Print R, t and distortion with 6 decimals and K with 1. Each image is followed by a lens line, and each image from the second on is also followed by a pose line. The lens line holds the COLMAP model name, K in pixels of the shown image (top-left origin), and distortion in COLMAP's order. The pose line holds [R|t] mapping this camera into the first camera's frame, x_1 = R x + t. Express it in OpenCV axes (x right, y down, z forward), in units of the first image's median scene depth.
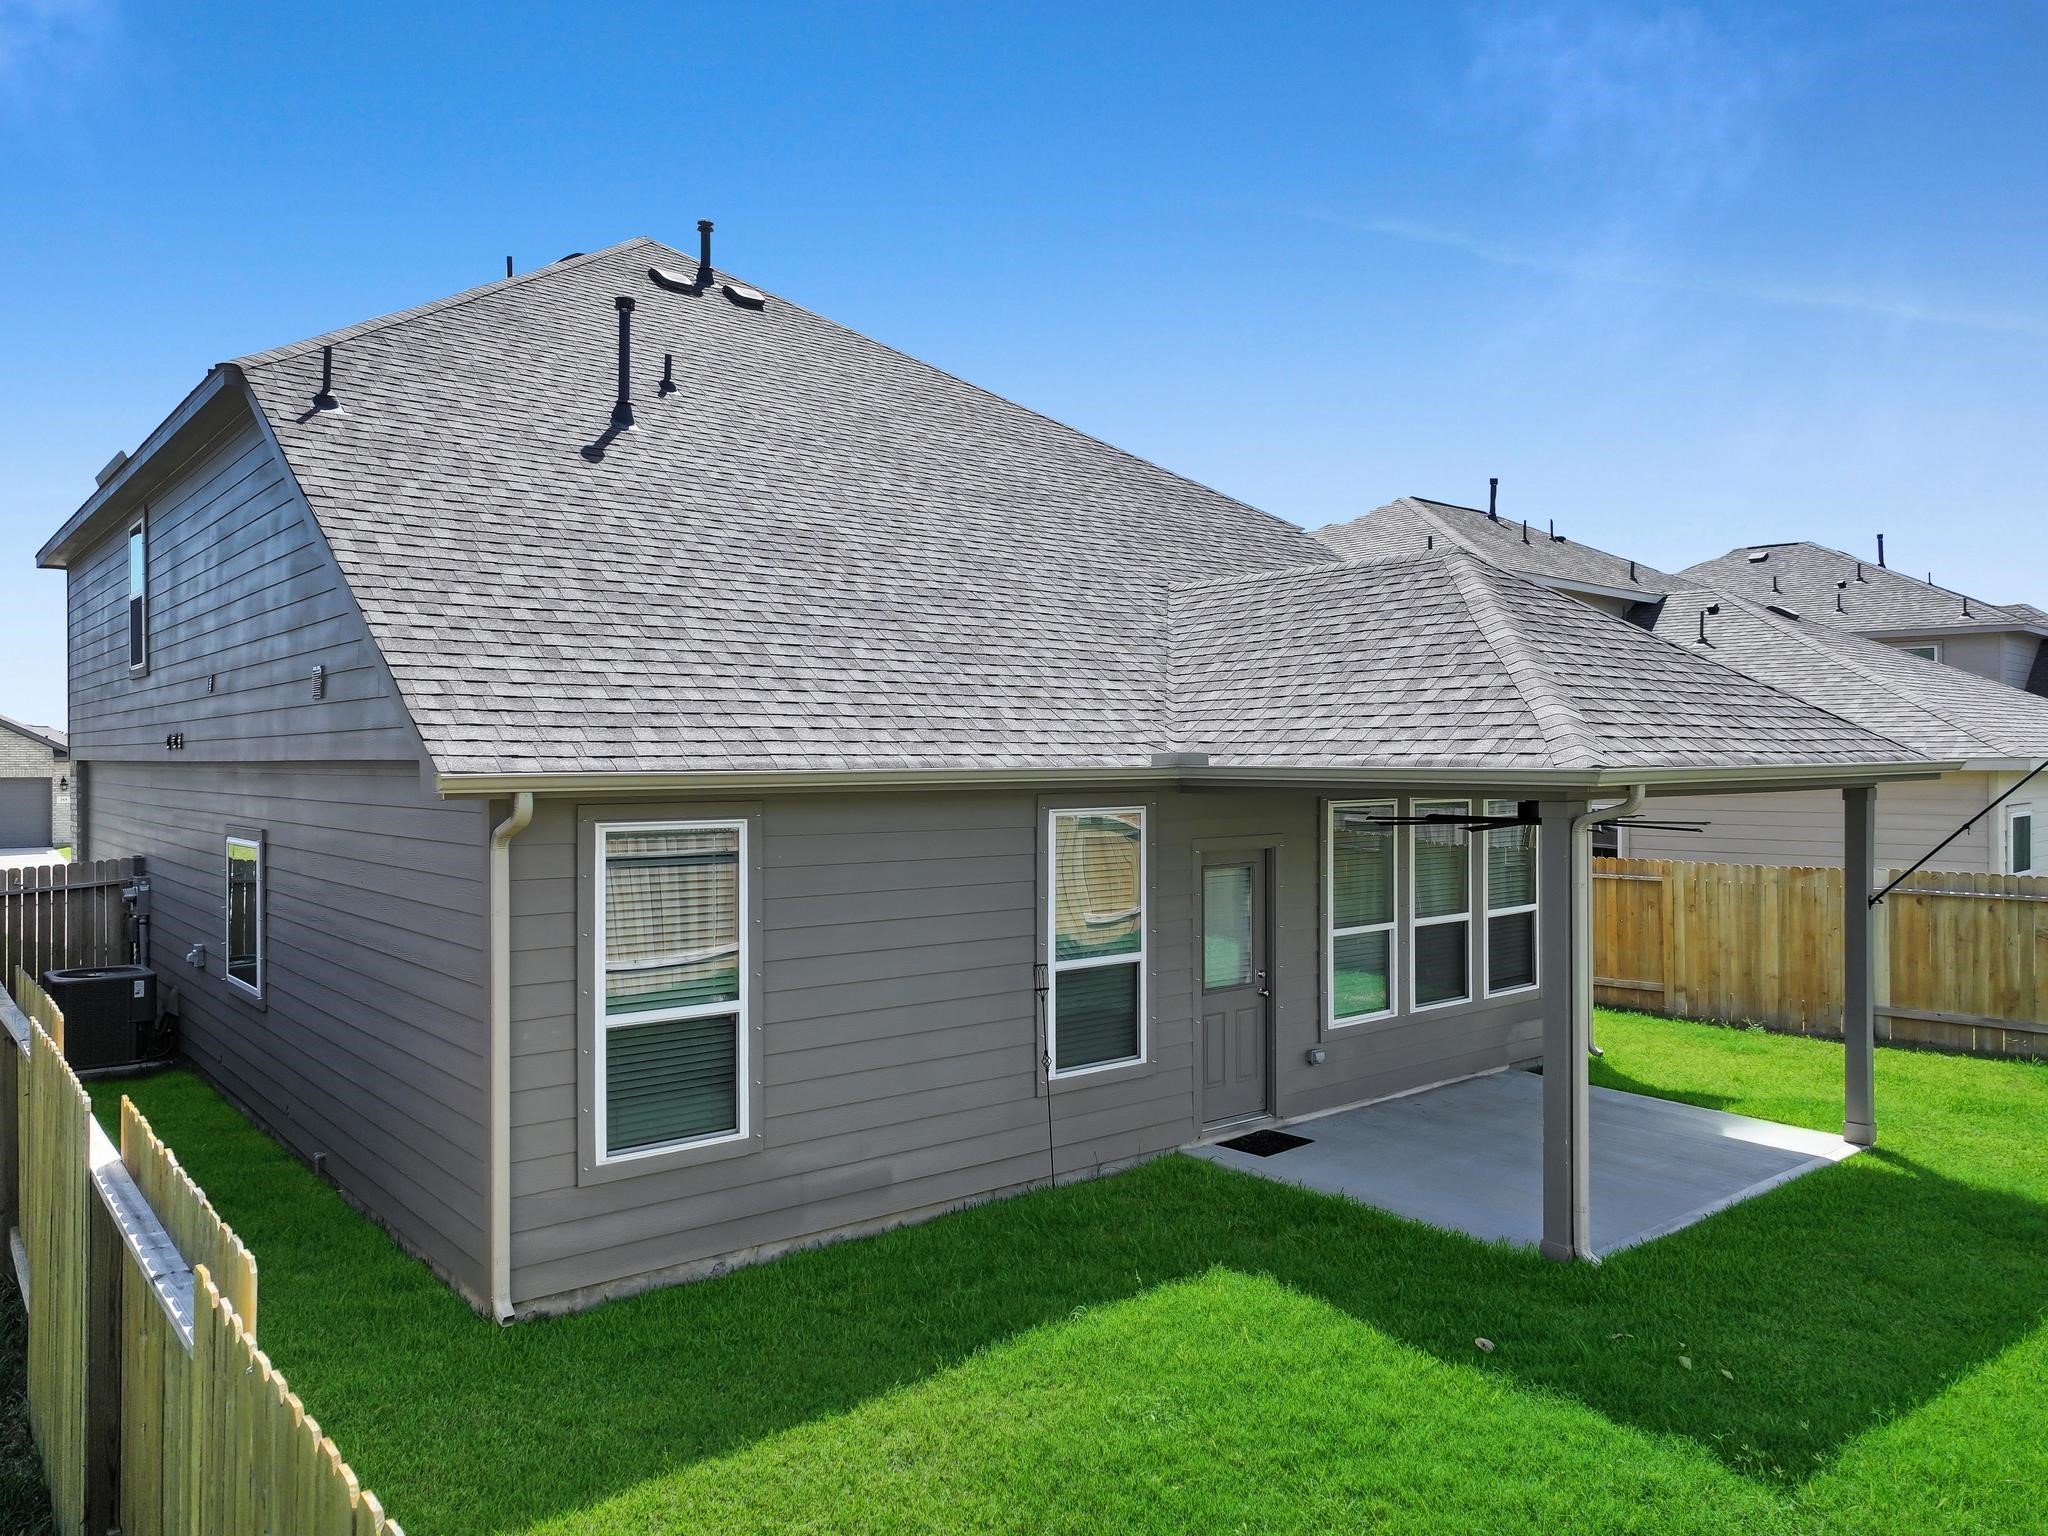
lens RADIAL K [[1437.4, 0, 1024.0], [0, 1437.4, 768.0], [0, 0, 1]] dist [0.006455, 0.005060]
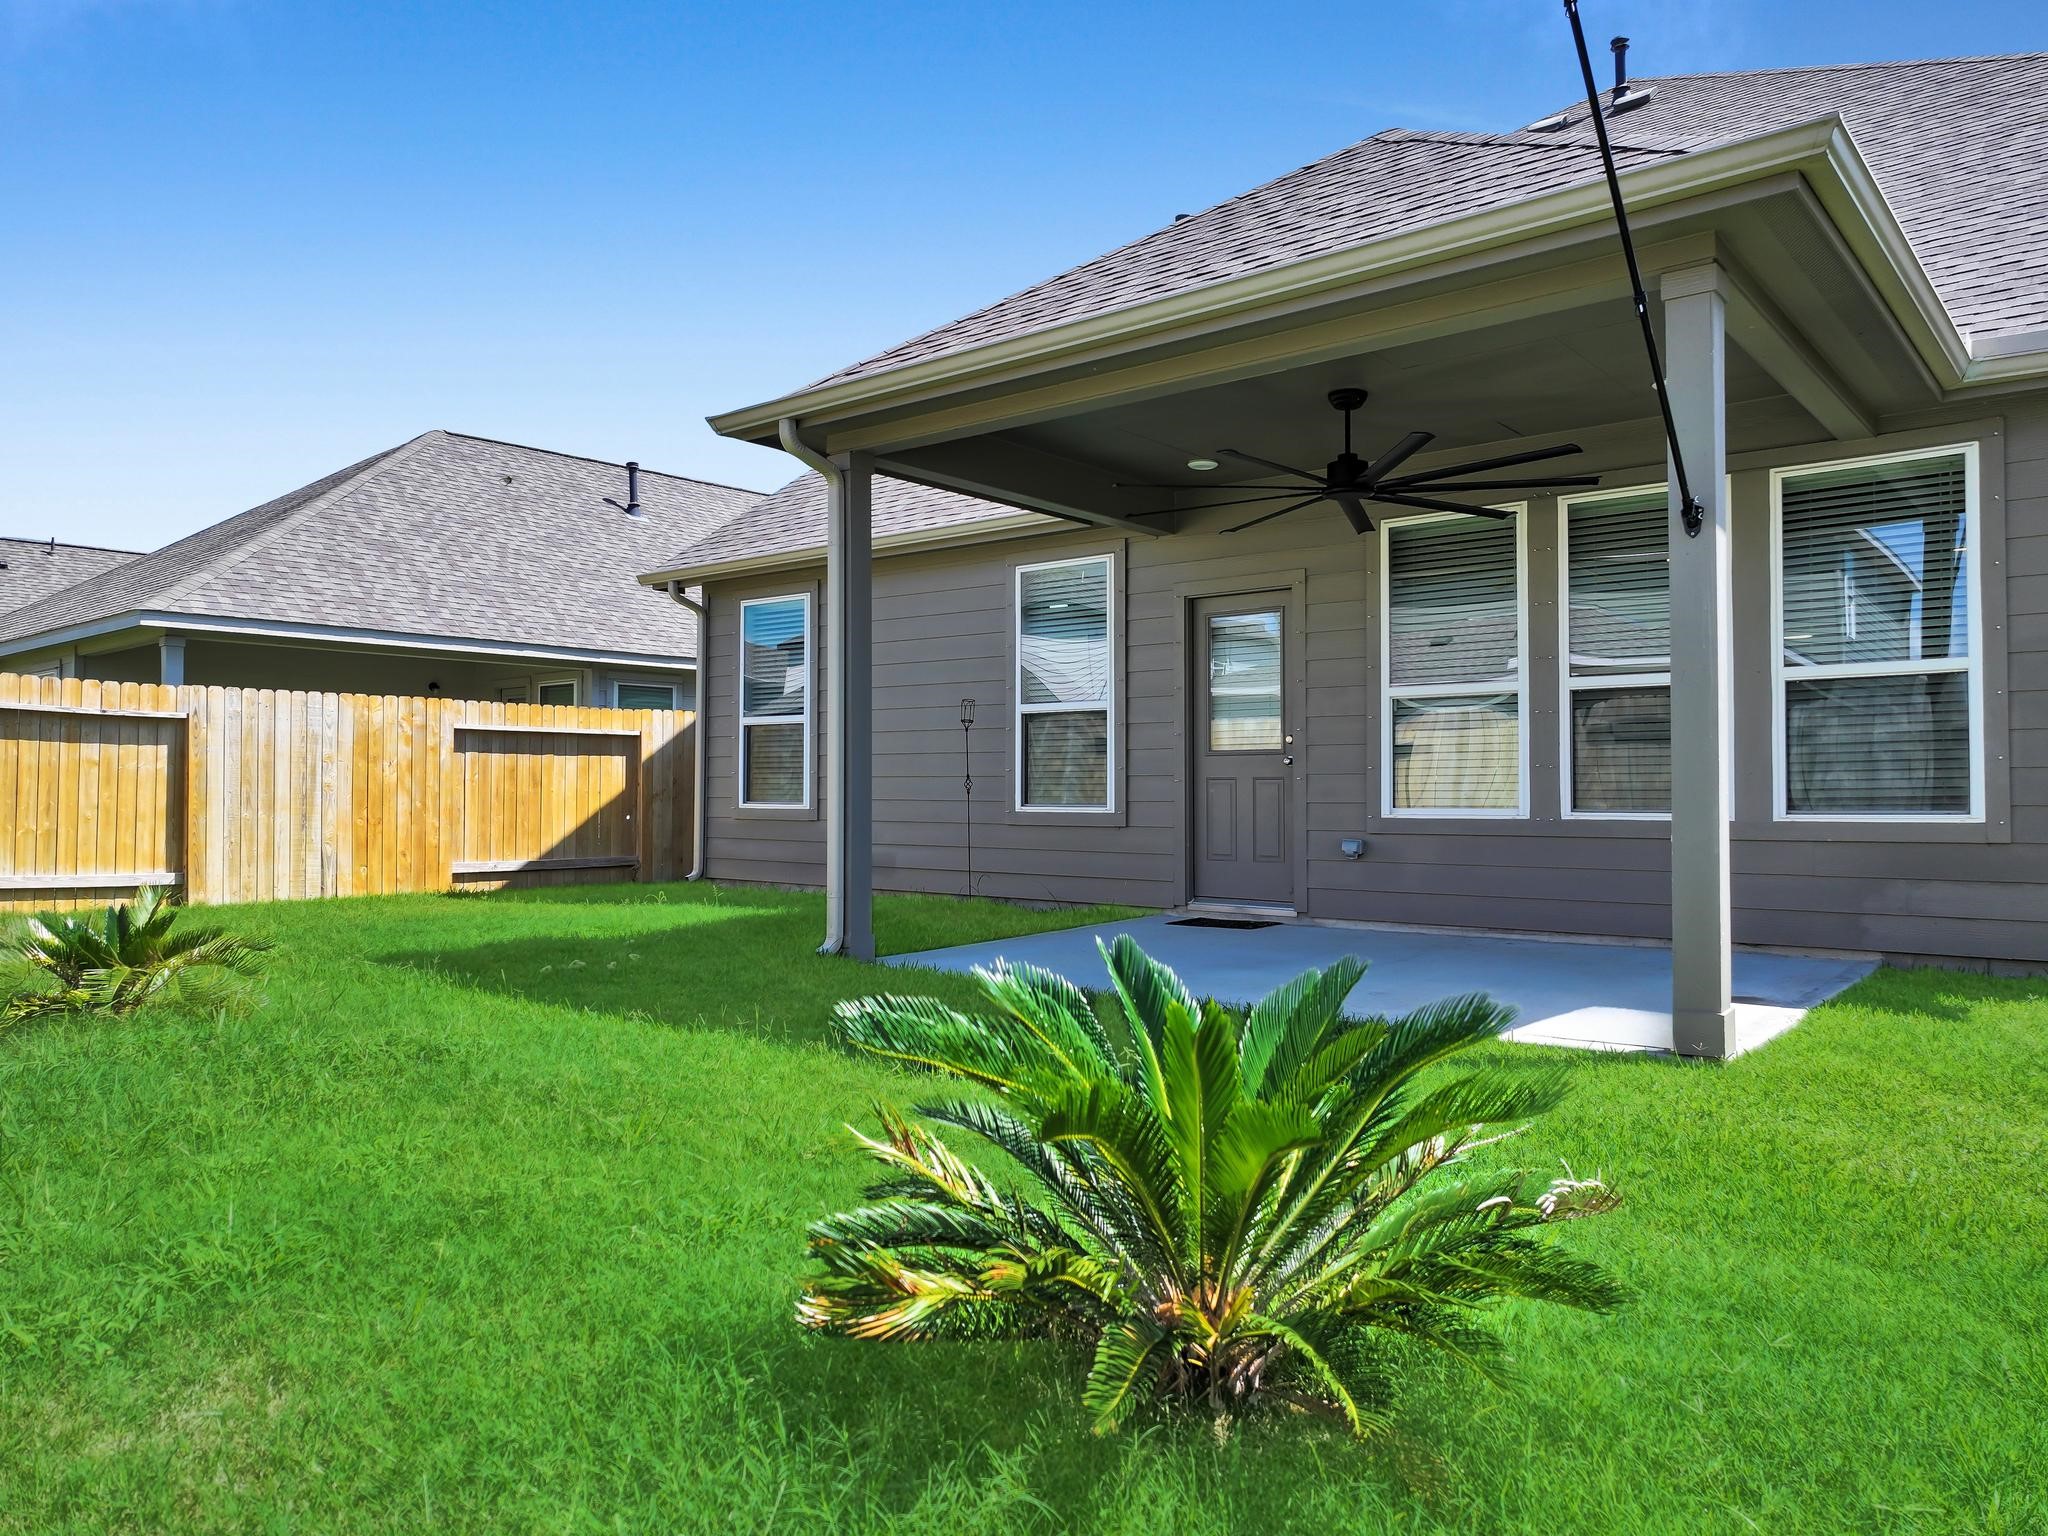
lens RADIAL K [[1437.4, 0, 1024.0], [0, 1437.4, 768.0], [0, 0, 1]] dist [0.006455, 0.005060]
pose [[0.190508, -0.009484, -0.981640, 0.715945], [-0.003115, 0.999942, -0.010266, 0.126073], [0.981681, 0.005013, 0.190468, 0.513031]]
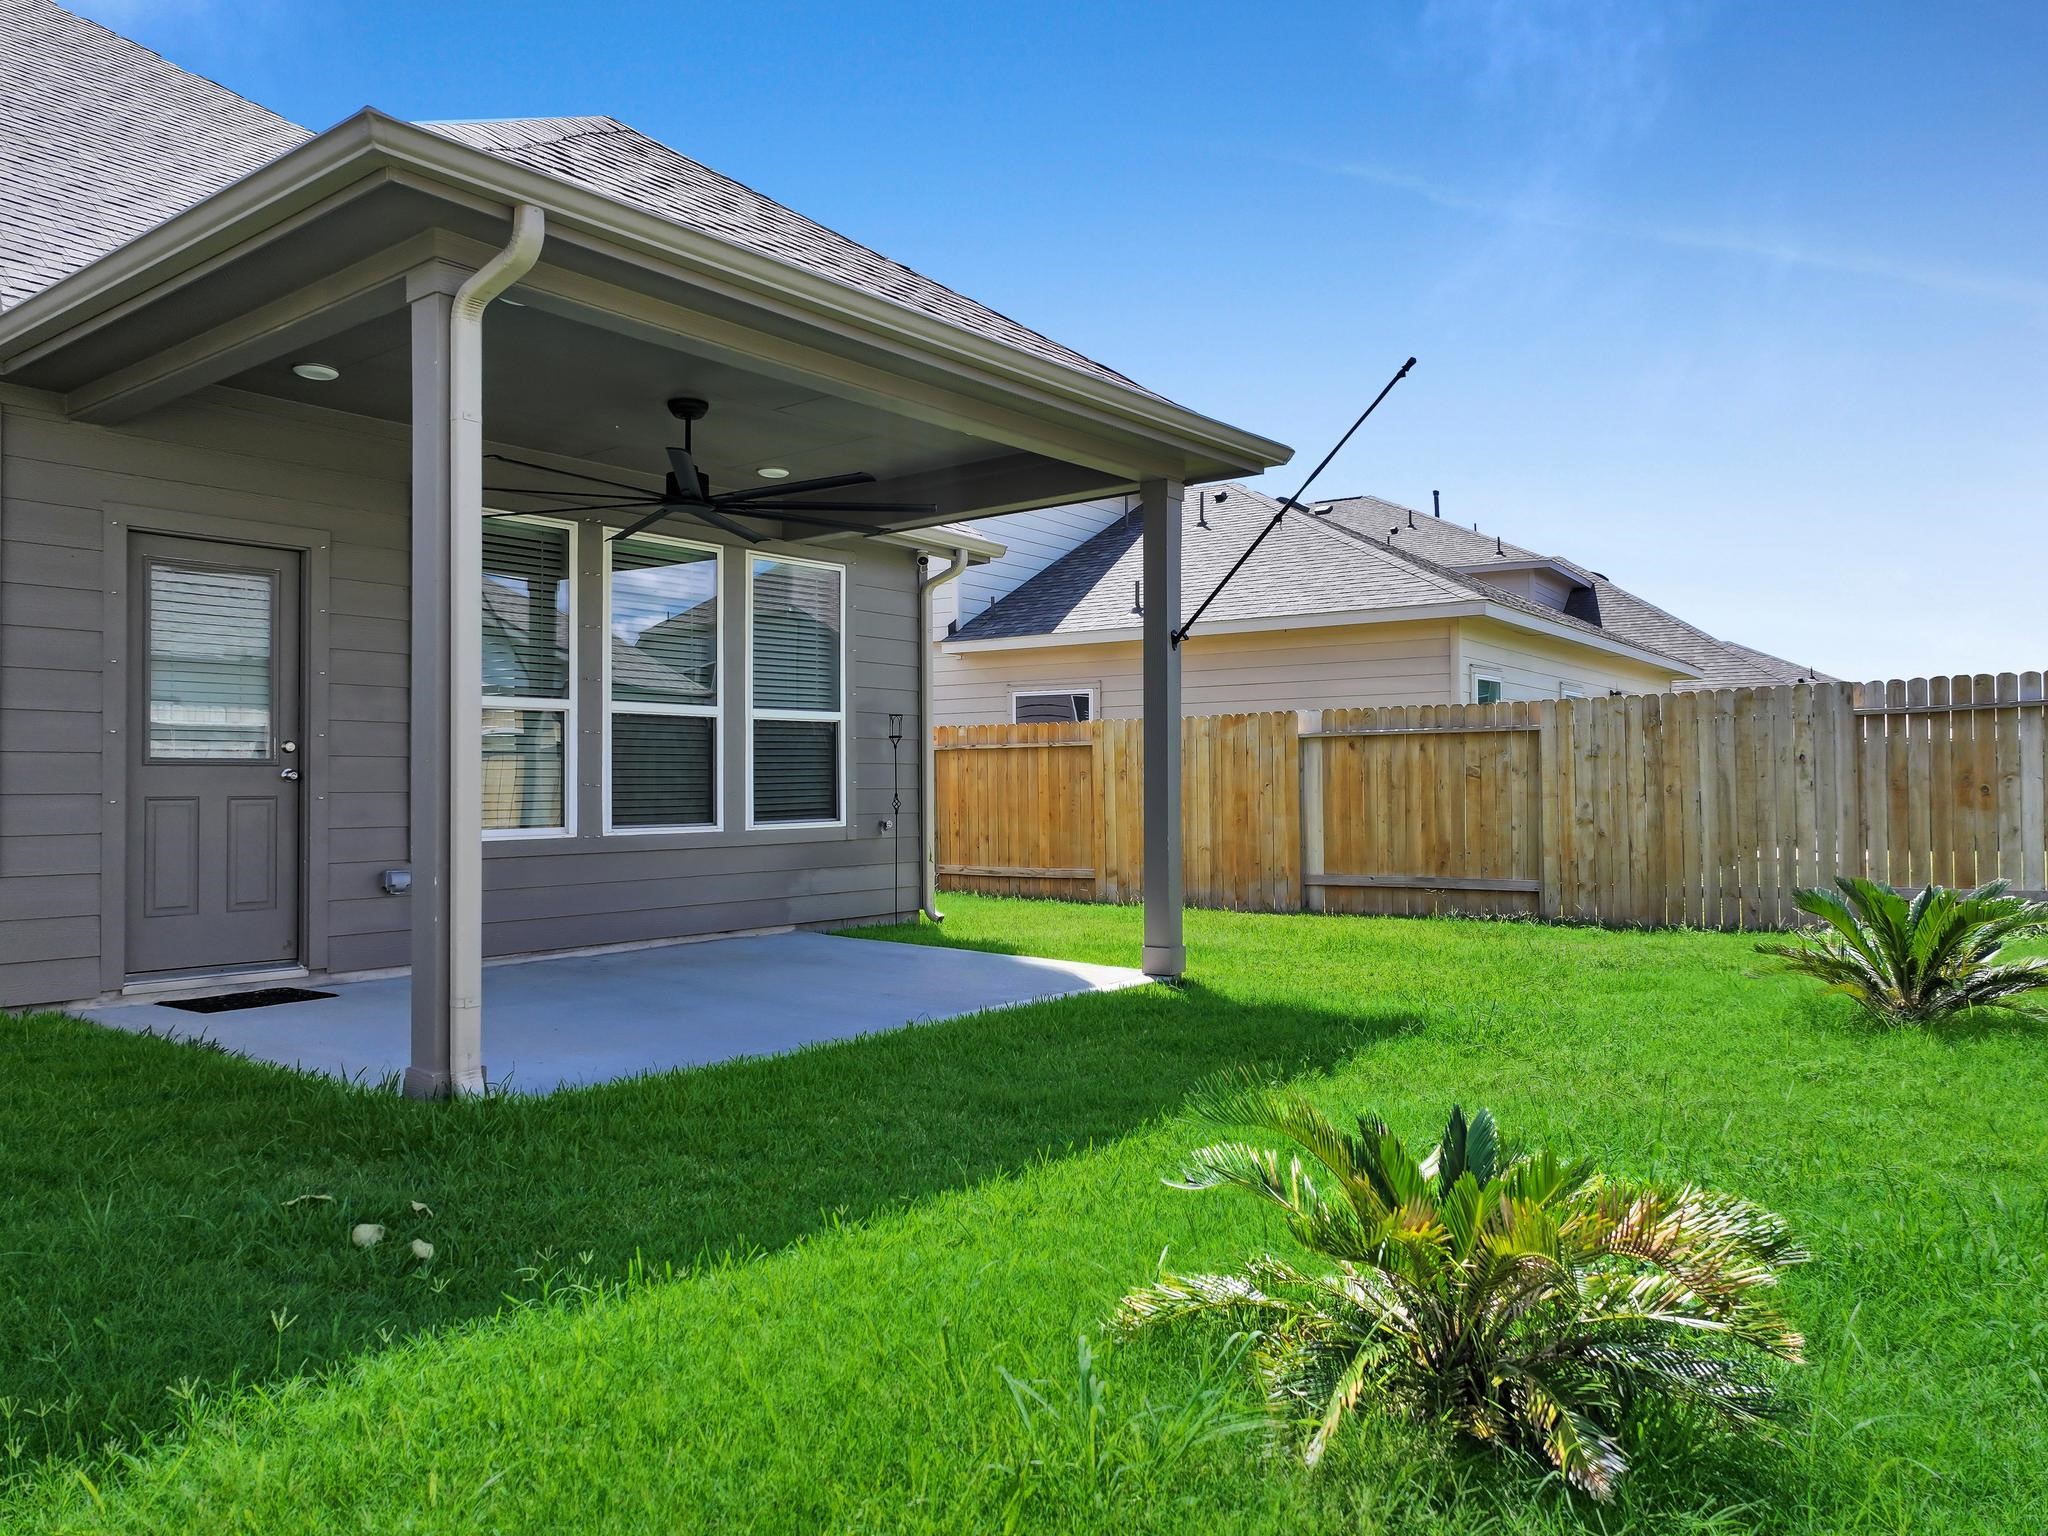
lens RADIAL K [[1437.4, 0, 1024.0], [0, 1437.4, 768.0], [0, 0, 1]] dist [0.006455, 0.005060]
pose [[0.977227, 0.002401, 0.212184, 0.261379], [0.001833, 0.999803, -0.019757, 0.123983], [-0.212190, 0.019696, 0.977030, 0.227074]]
